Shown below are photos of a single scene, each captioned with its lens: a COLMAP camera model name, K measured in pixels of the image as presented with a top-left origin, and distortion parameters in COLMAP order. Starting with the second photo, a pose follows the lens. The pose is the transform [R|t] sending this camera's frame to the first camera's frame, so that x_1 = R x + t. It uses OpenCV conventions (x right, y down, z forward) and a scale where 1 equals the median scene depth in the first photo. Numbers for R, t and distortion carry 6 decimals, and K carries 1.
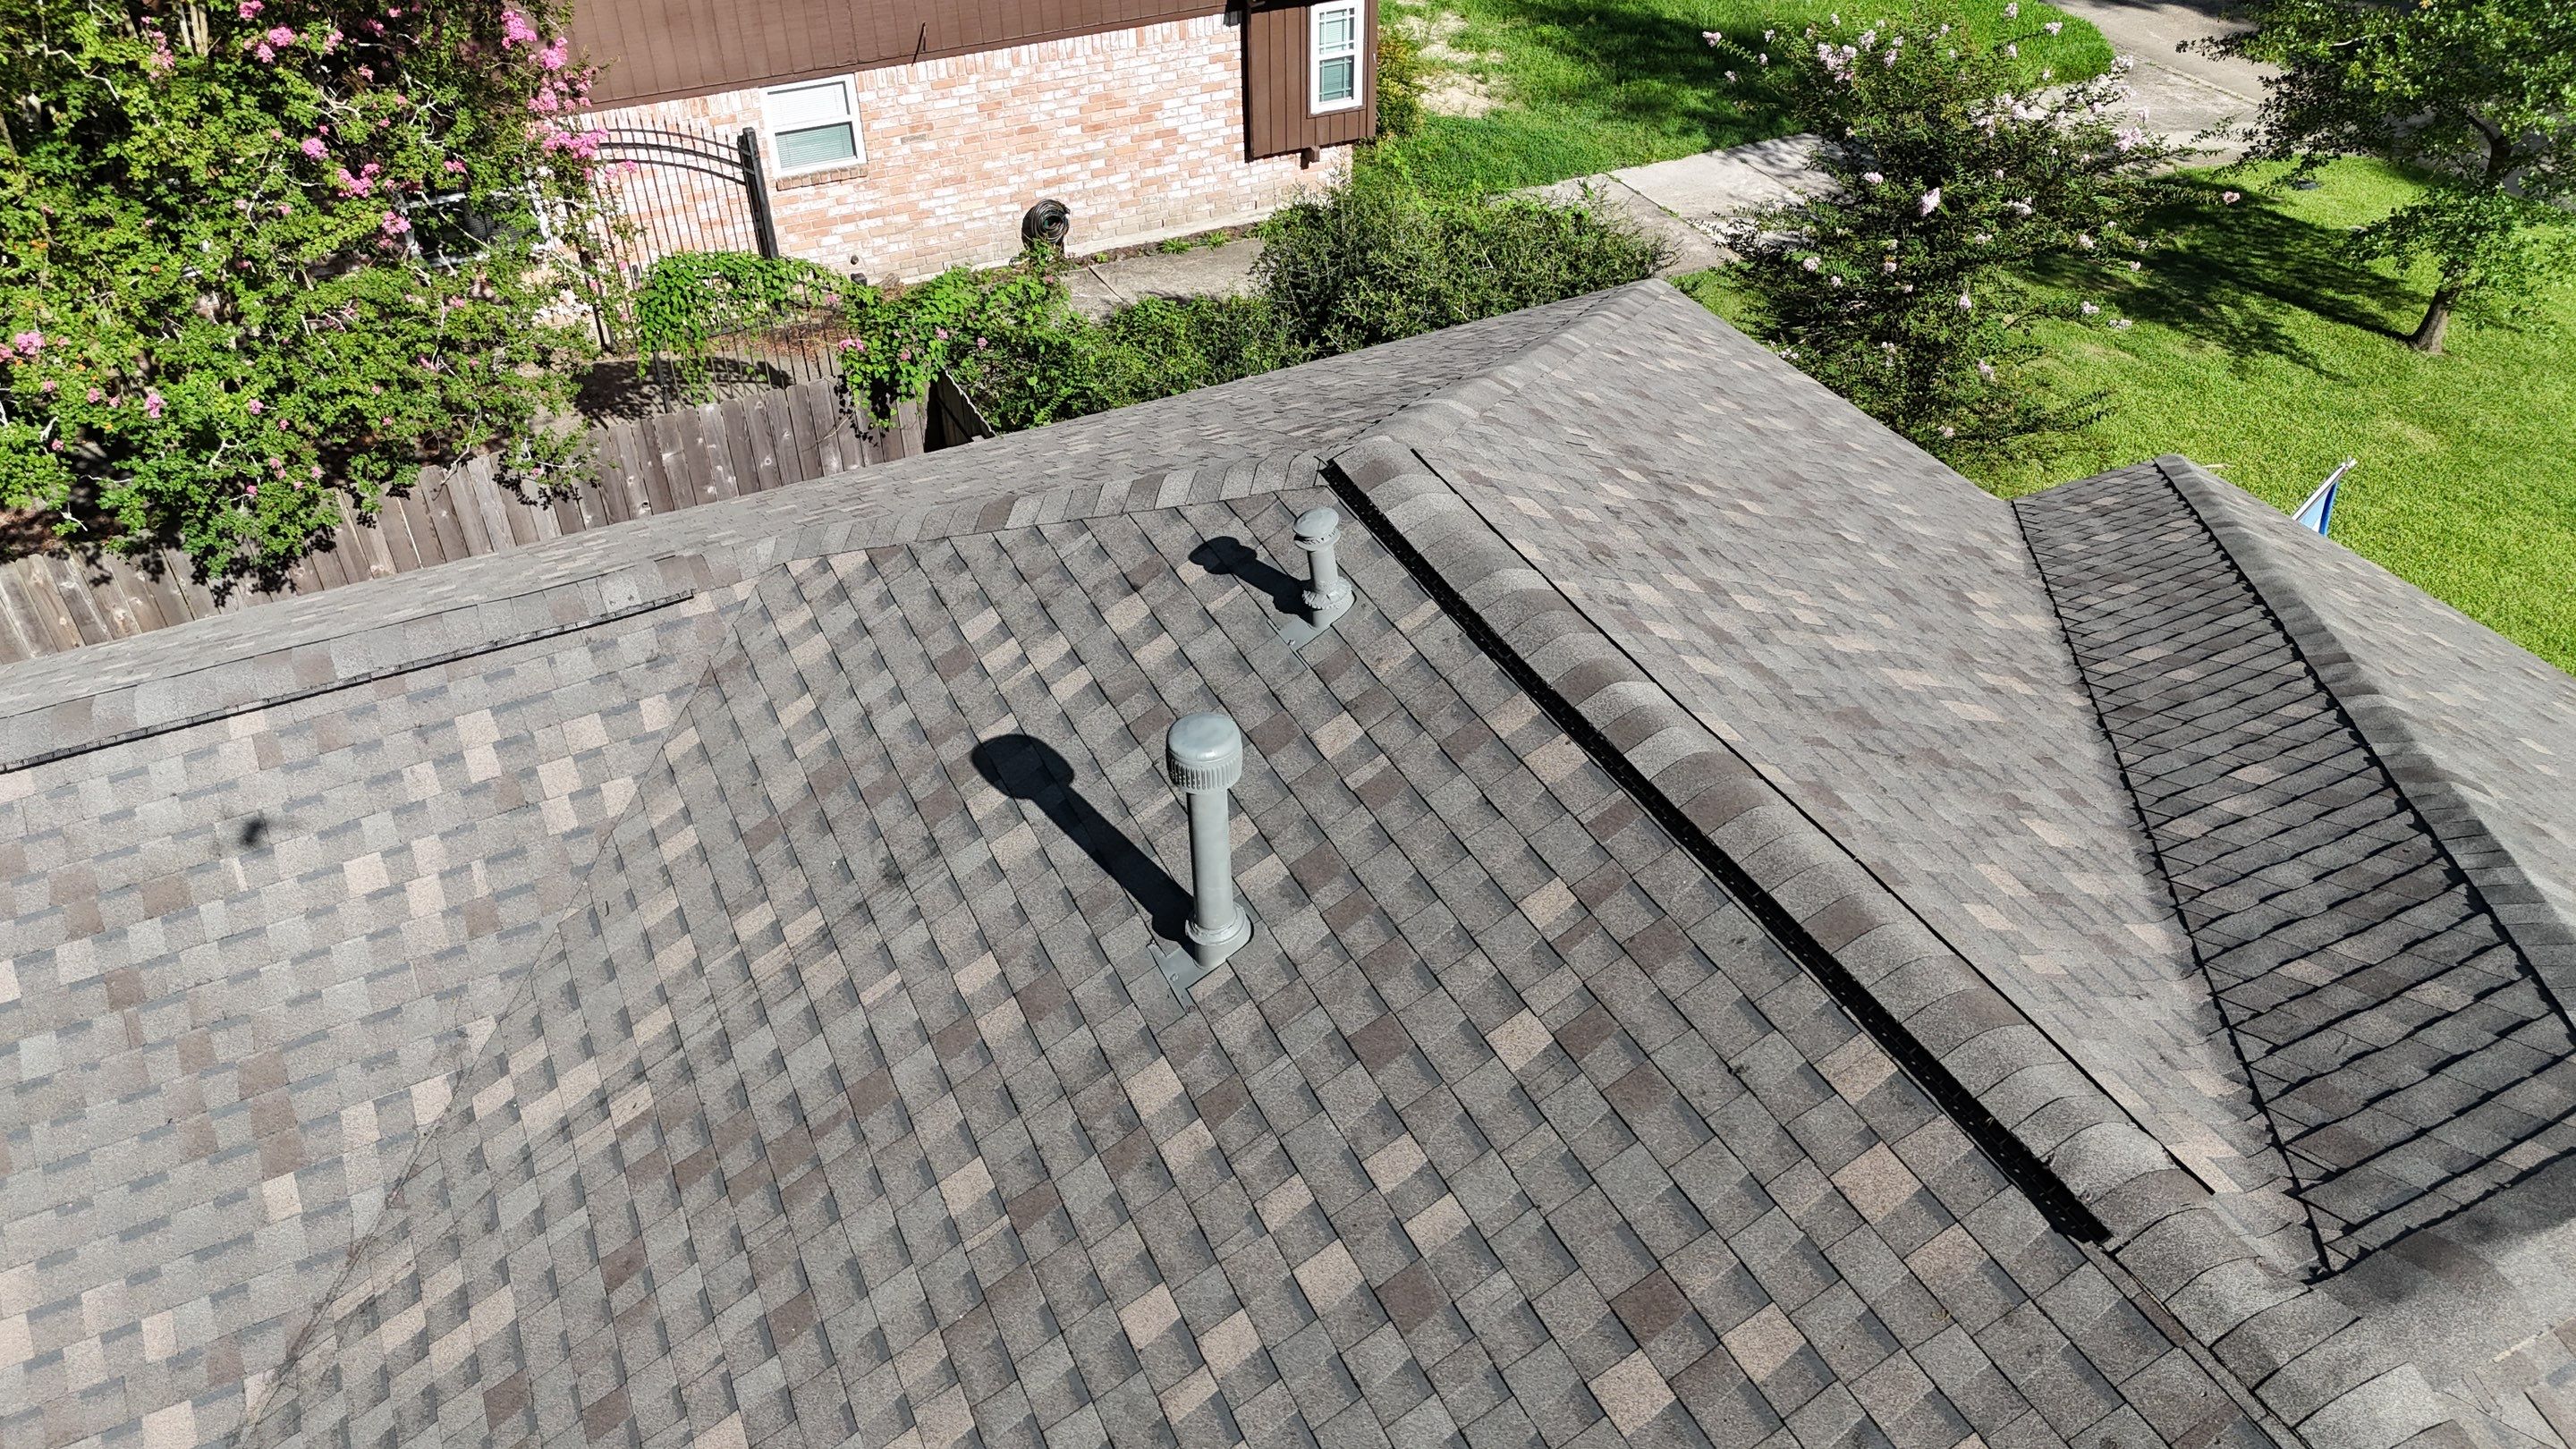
lens RADIAL K [[1893.6, 0, 1286.9], [0, 1893.6, 716.3], [0, 0, 1]] dist [0.090419, -0.096214]
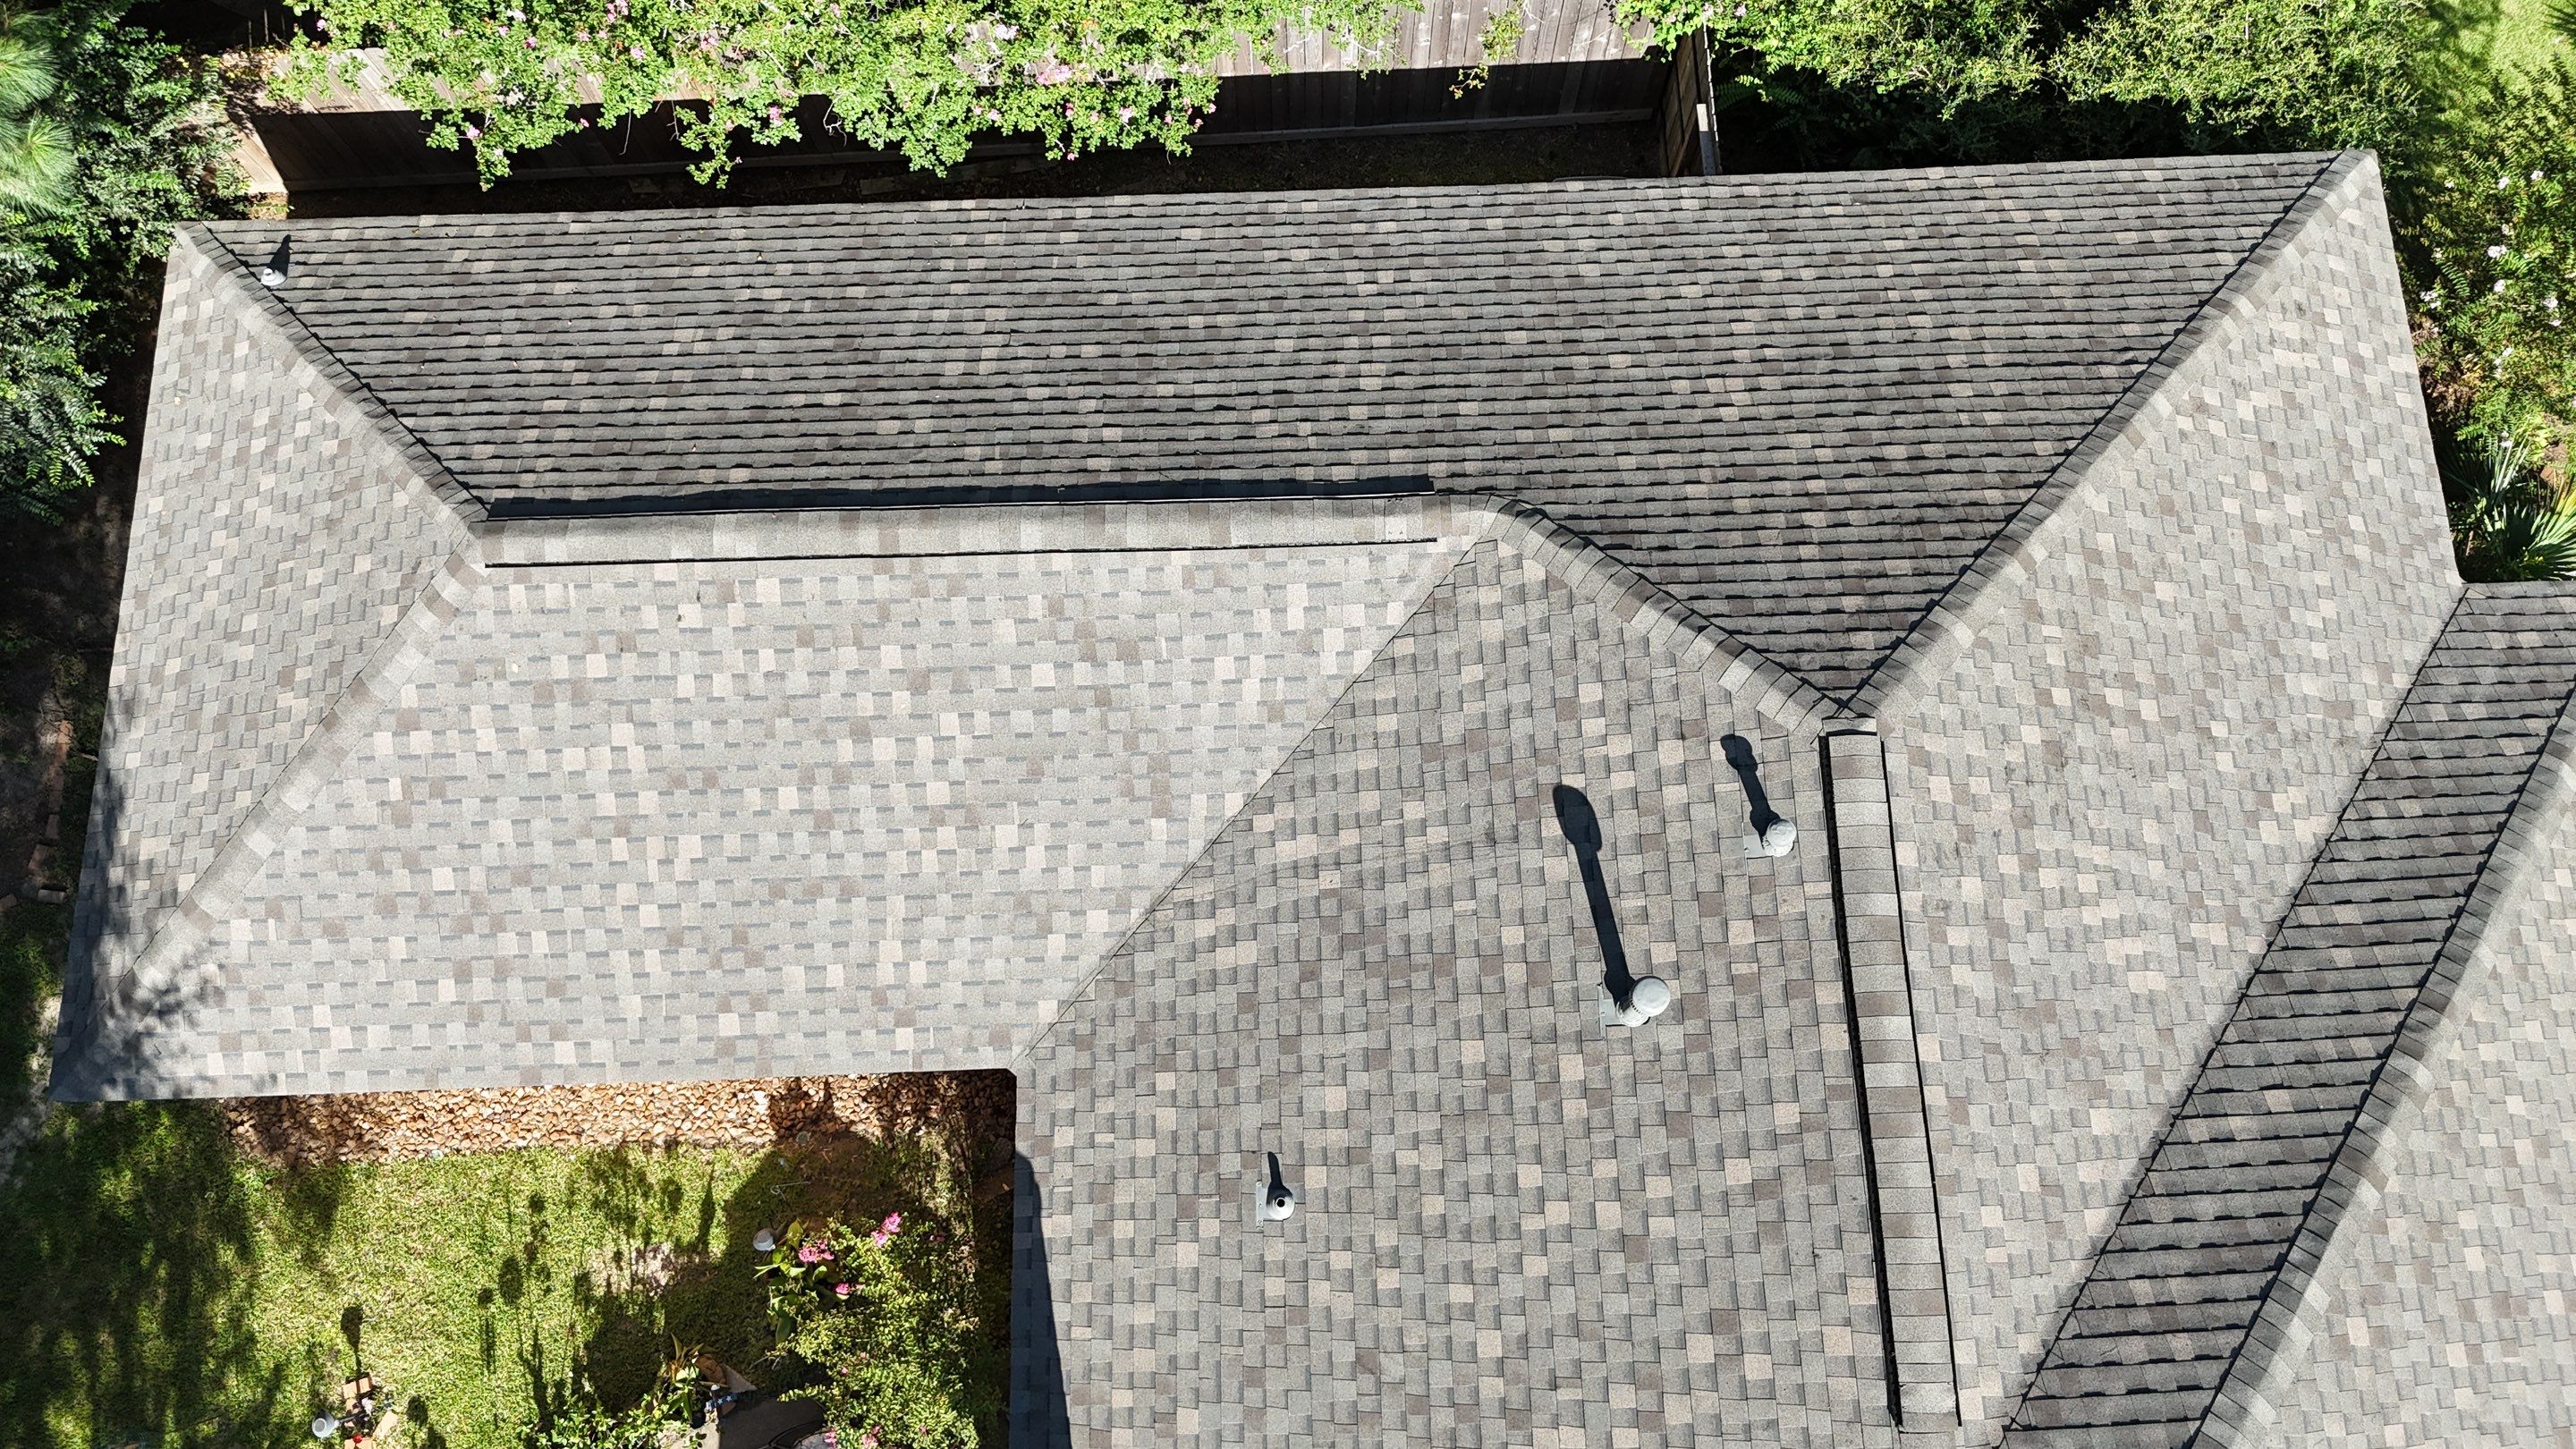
lens RADIAL K [[1893.6, 0, 1286.9], [0, 1893.6, 716.3], [0, 0, 1]] dist [0.090419, -0.096214]
pose [[0.910314, 0.398809, -0.110810, -0.223551], [-0.250587, 0.744068, 0.619329, -1.045429], [0.329445, -0.536017, 0.777272, -0.398553]]
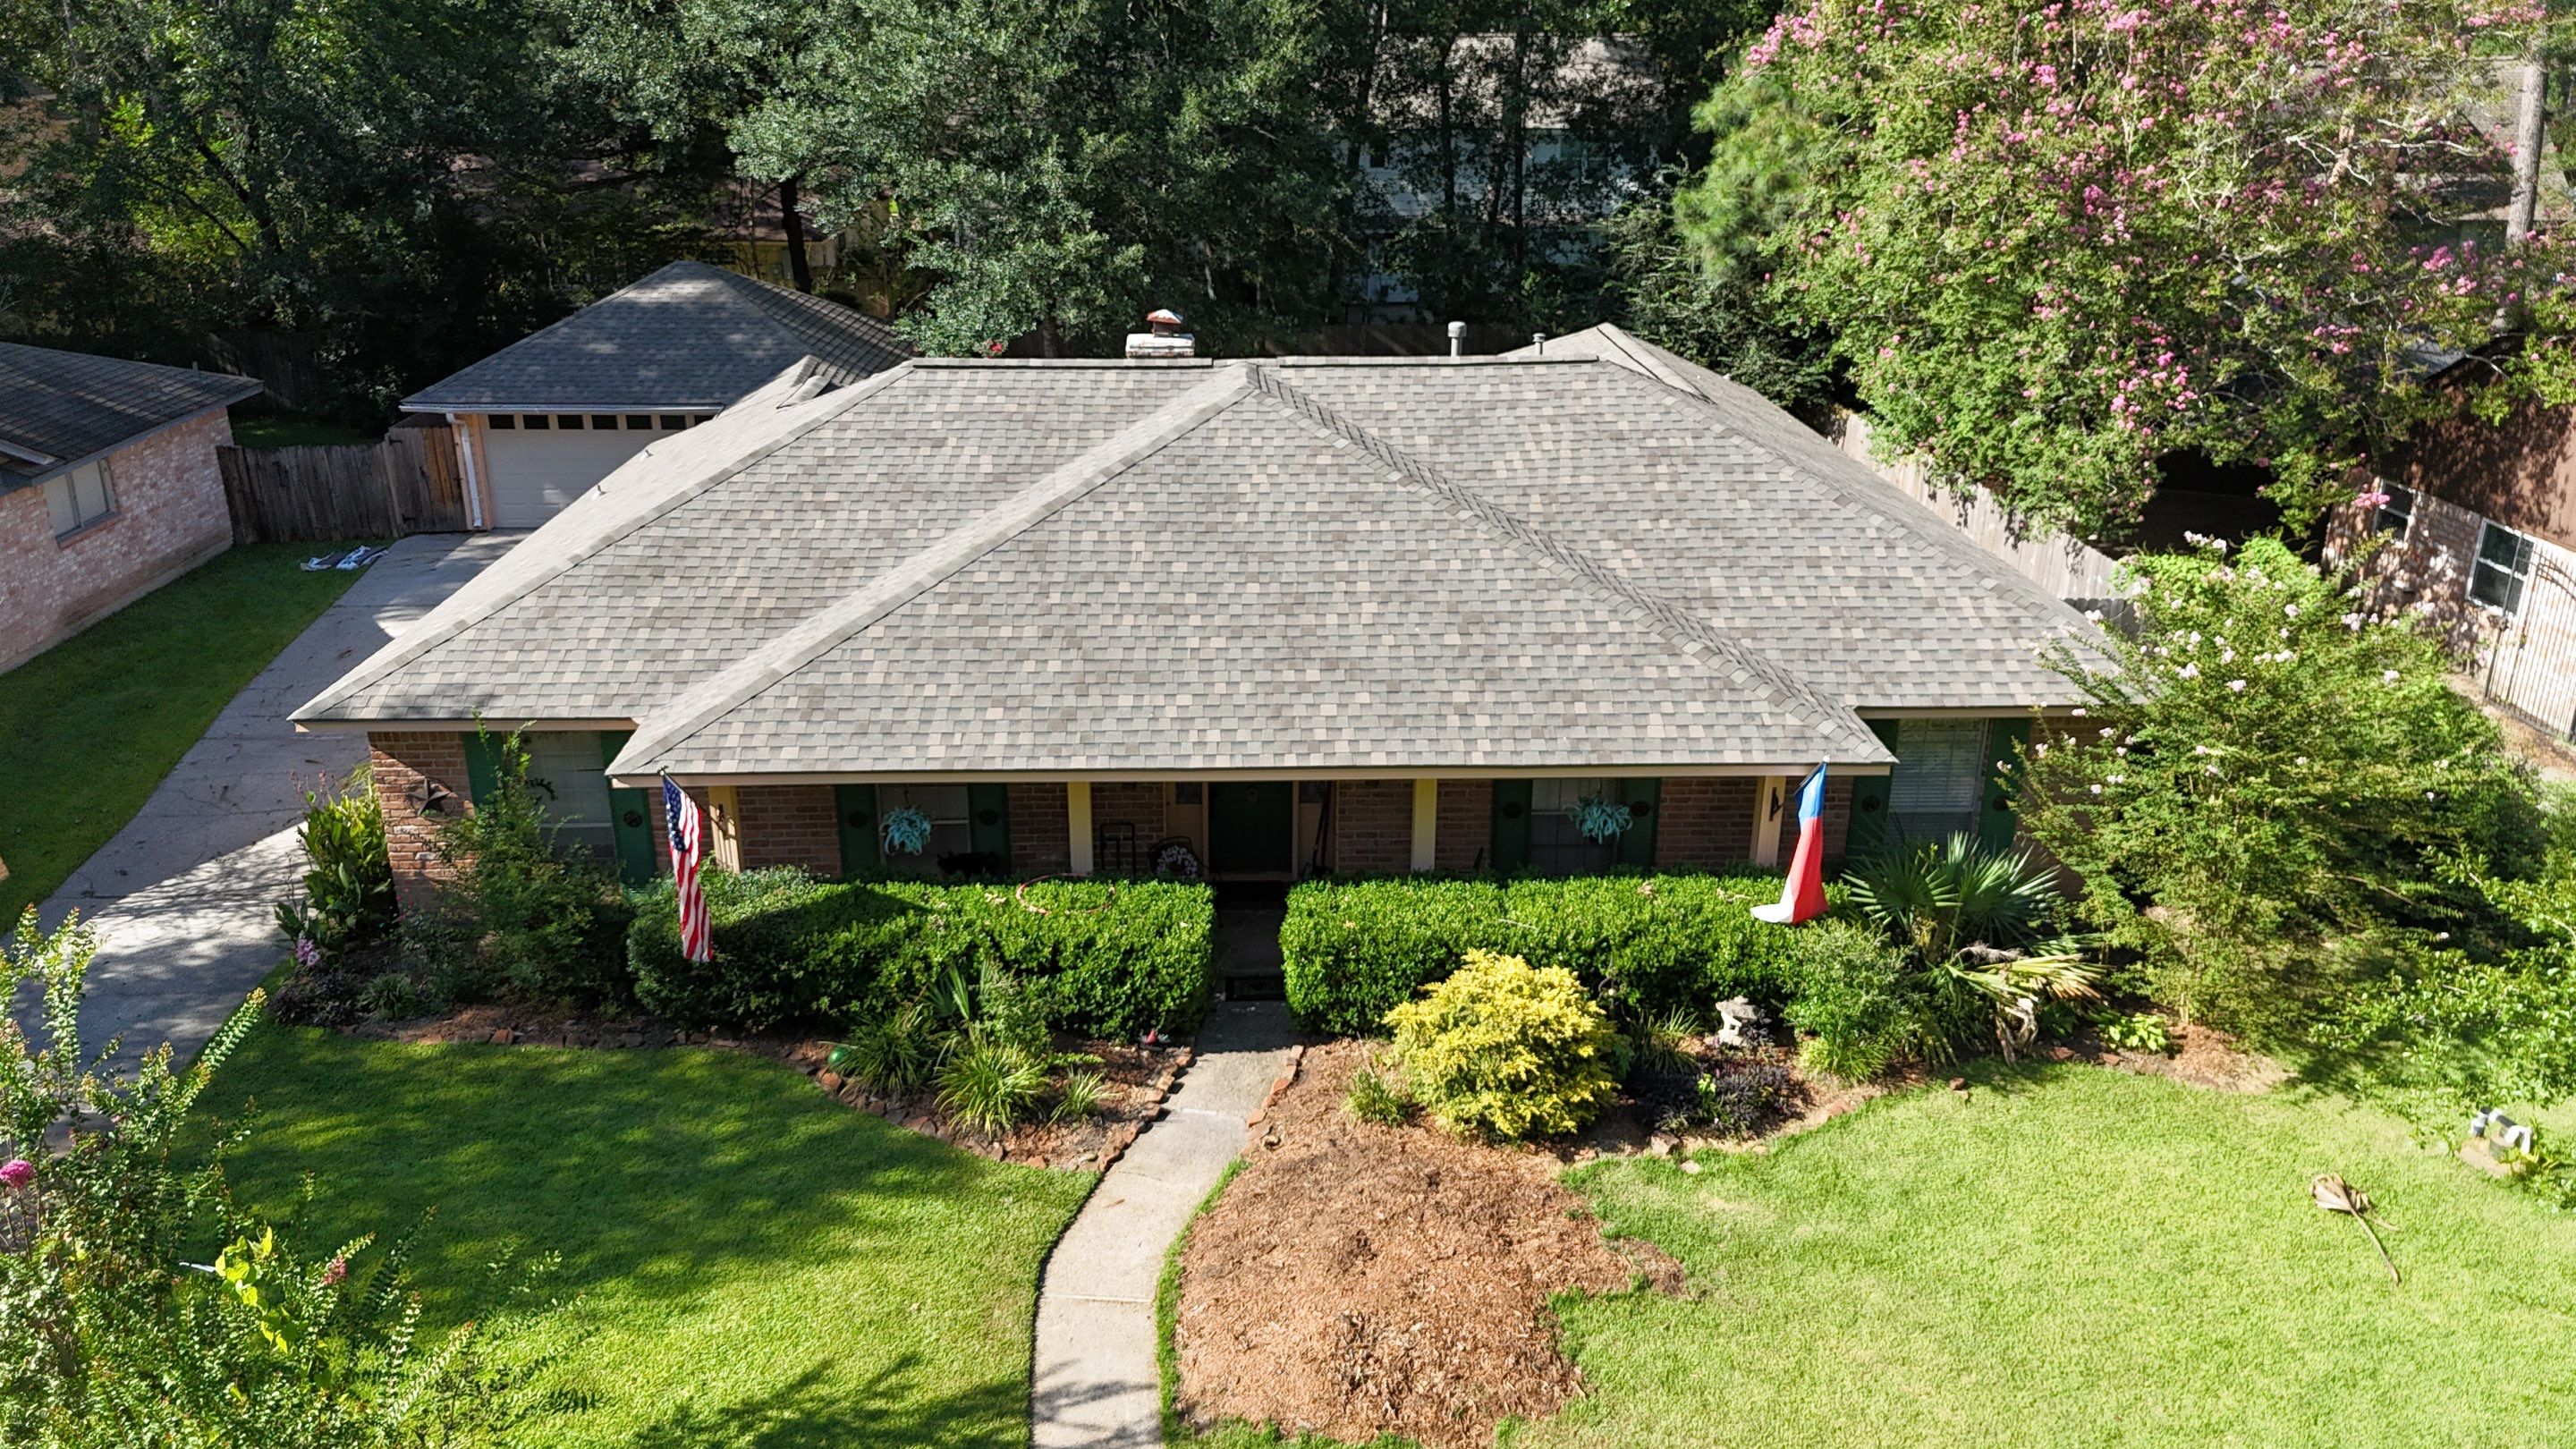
lens RADIAL K [[1879.5, 0, 1283.2], [0, 1879.5, 719.0], [0, 0, 1]] dist [0.169463, -0.414775]
pose [[-0.409158, 0.326065, -0.852216, 3.296966], [-0.553989, 0.653363, 0.515958, -1.136359], [0.725042, 0.683227, -0.086692, 1.345815]]
